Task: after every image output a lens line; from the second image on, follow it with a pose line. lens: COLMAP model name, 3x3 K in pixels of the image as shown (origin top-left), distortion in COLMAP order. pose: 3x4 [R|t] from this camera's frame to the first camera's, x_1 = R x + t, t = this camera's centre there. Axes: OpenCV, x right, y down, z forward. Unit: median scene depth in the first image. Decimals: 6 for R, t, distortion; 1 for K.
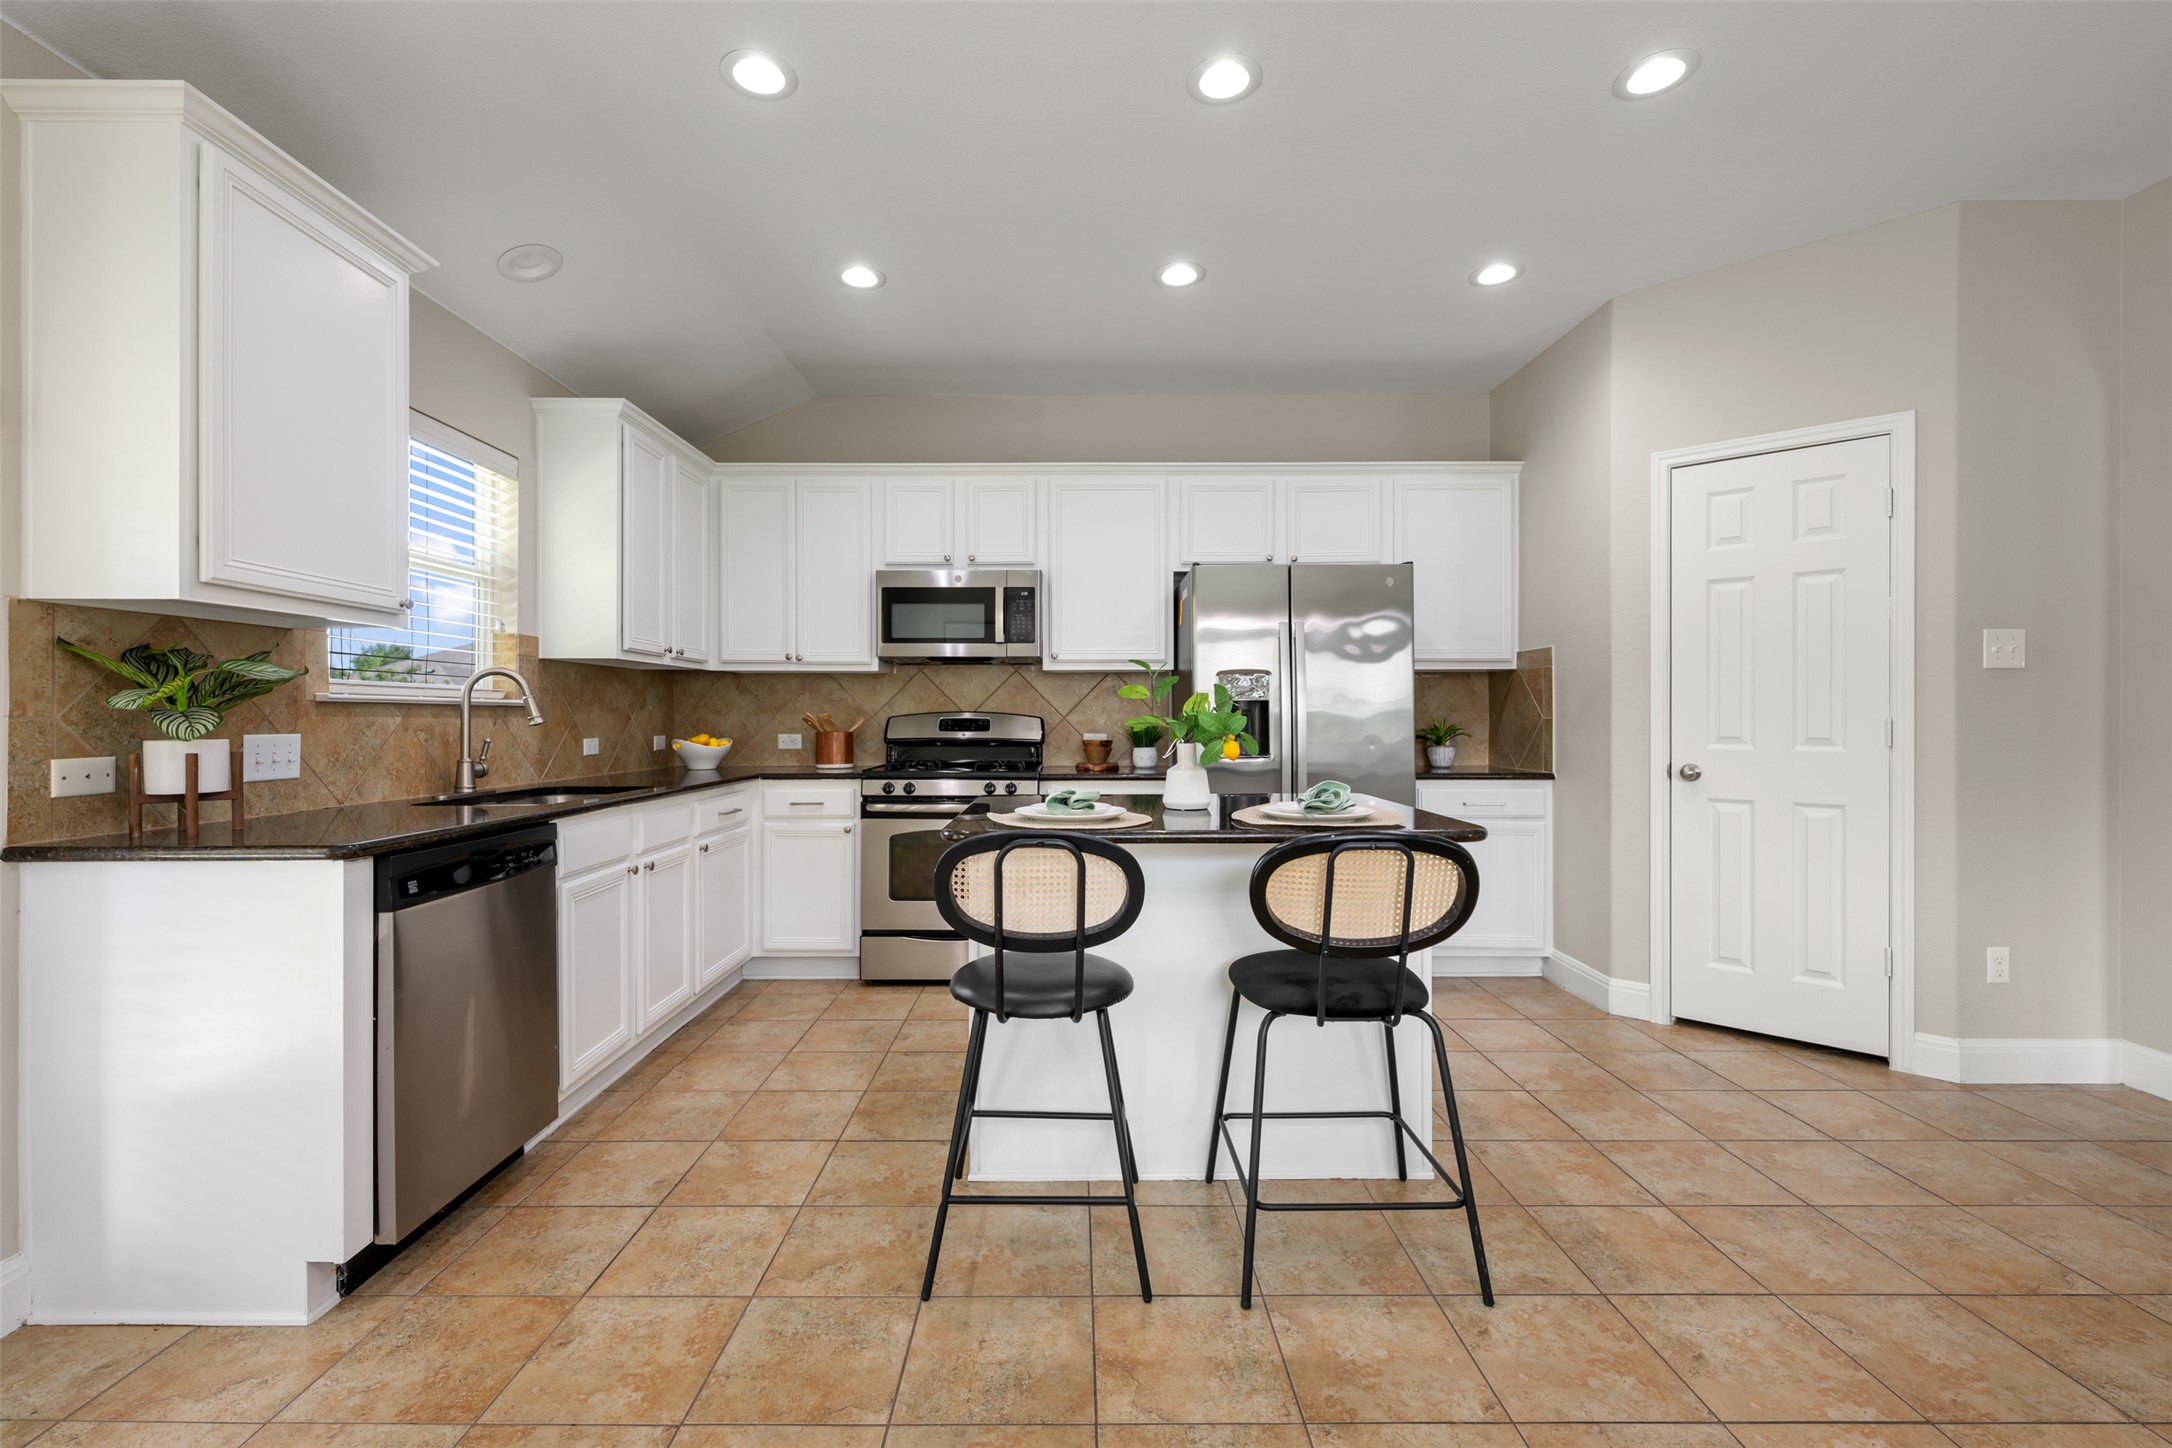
lens RADIAL K [[933.0, 0, 1070.4], [0, 933.0, 717.3], [0, 0, 1]] dist [-0.000227, -0.000060]
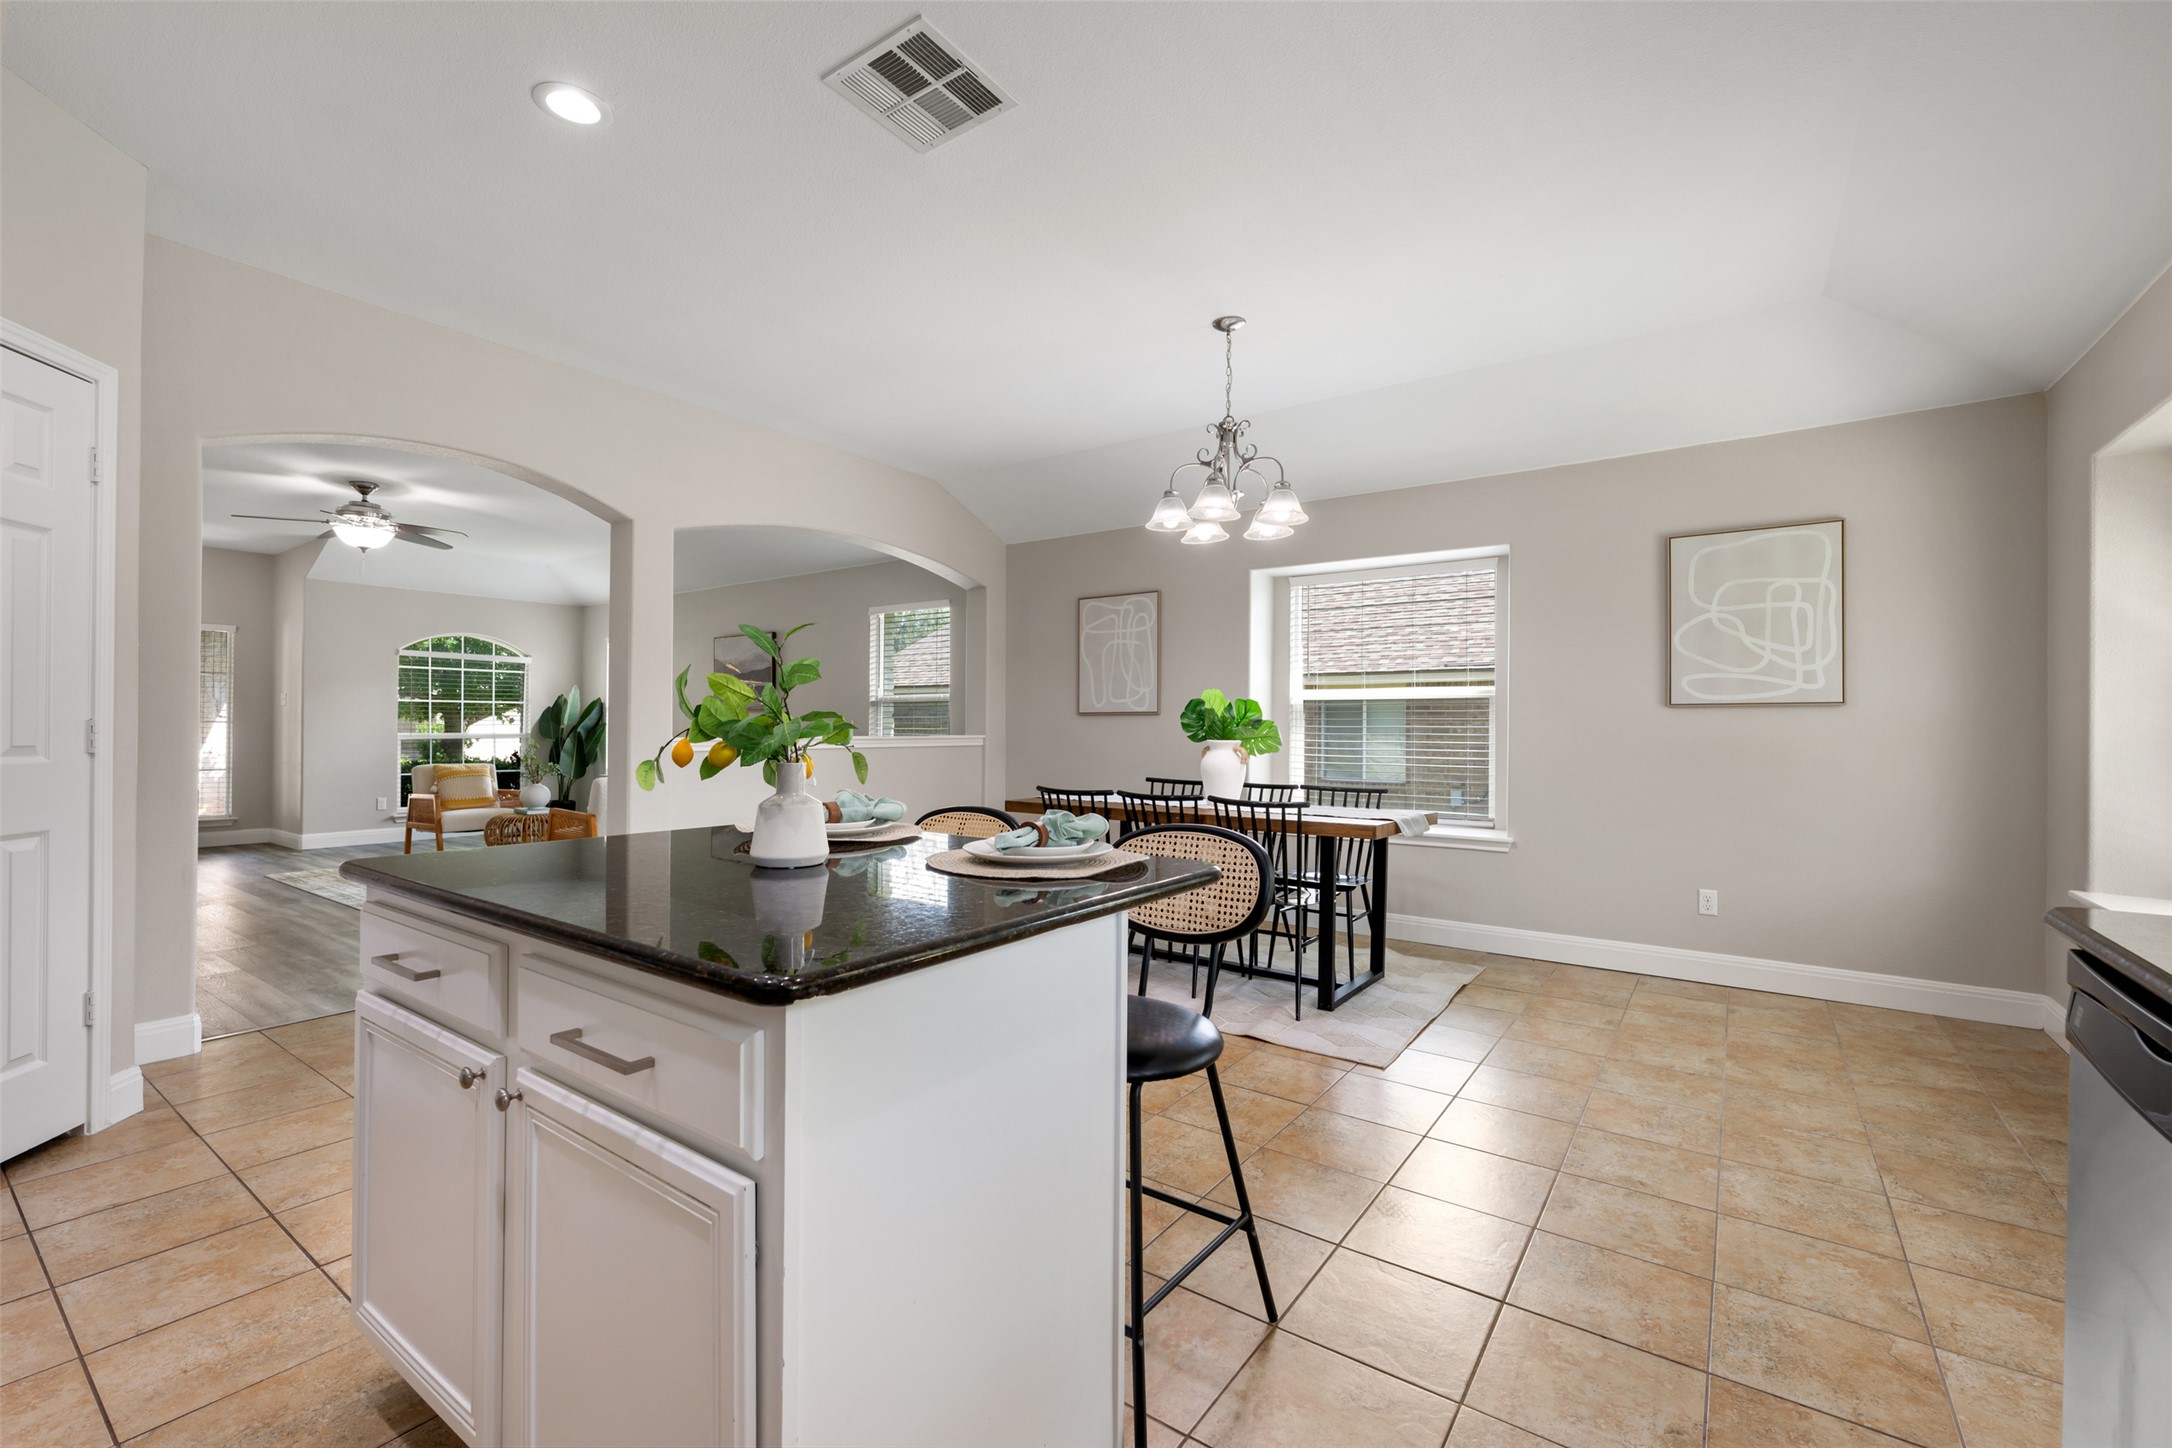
lens RADIAL K [[915.3, 0, 1085.8], [0, 915.3, 725.5], [0, 0, 1]] dist [0.000196, -0.000070]
pose [[-0.815153, -0.004051, 0.579232, -0.282682], [-0.006016, 0.999981, -0.001474, 0.002252], [-0.579215, -0.004686, -0.815162, 0.978936]]
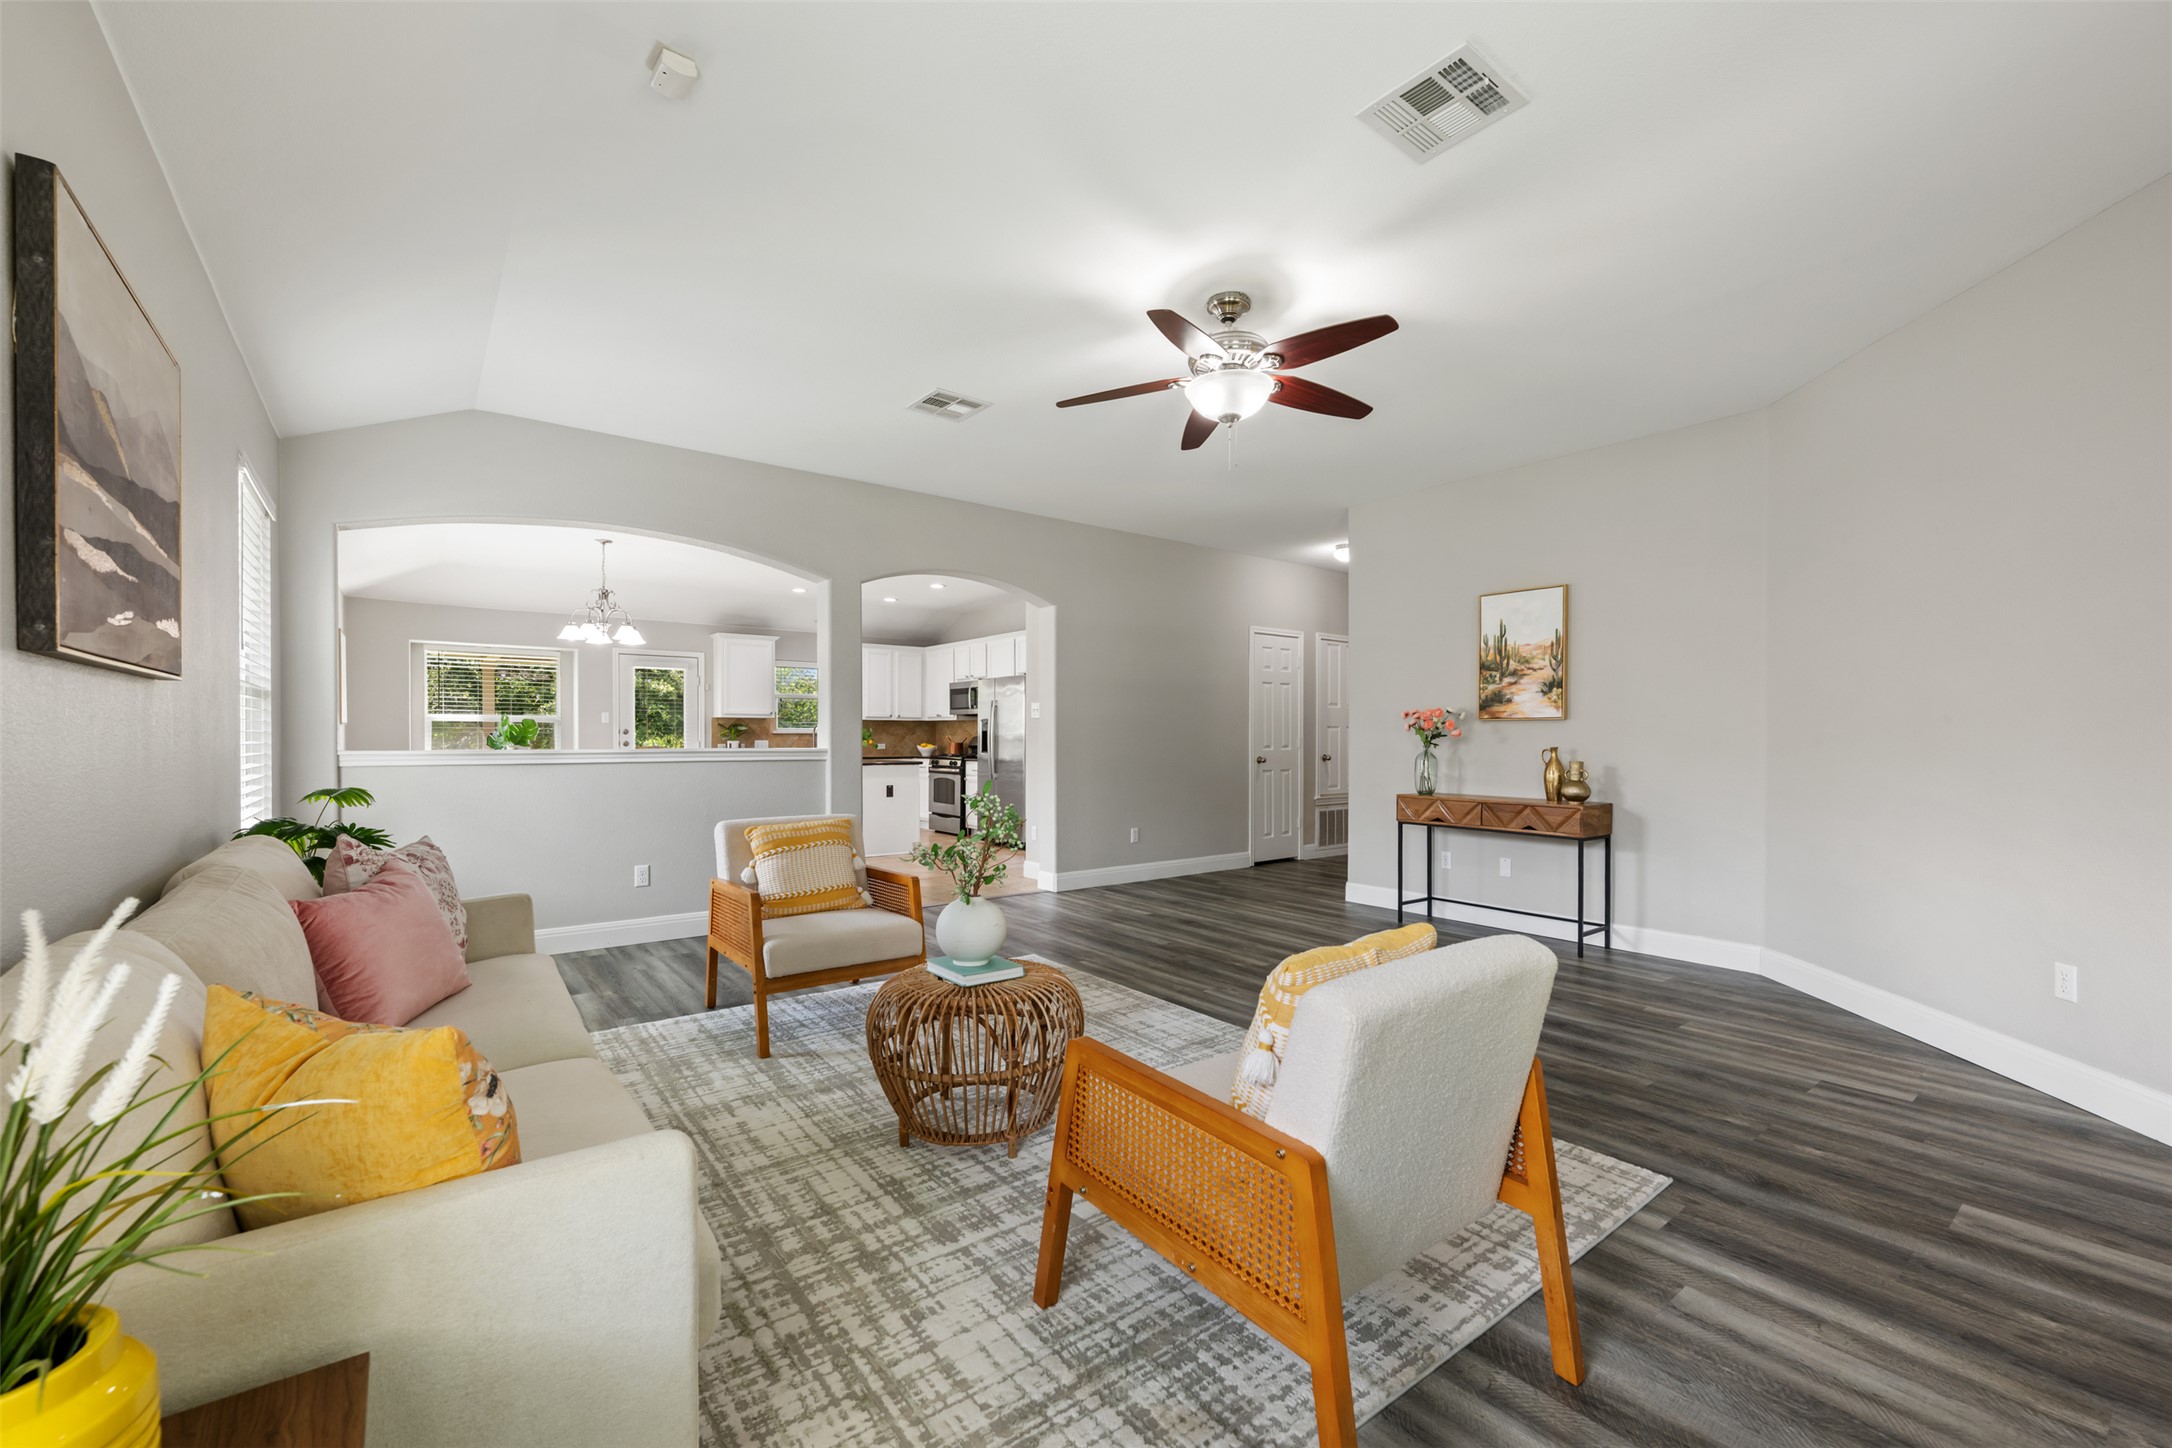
lens RADIAL K [[884.6, 0, 1105.7], [0, 884.6, 726.0], [0, 0, 1]] dist [0.001066, 0.000101]
pose [[0.630662, -0.009437, -0.776000, 2.496440], [-0.000841, 0.999917, -0.012844, 0.000097], [0.776057, 0.008753, 0.630602, -0.332428]]
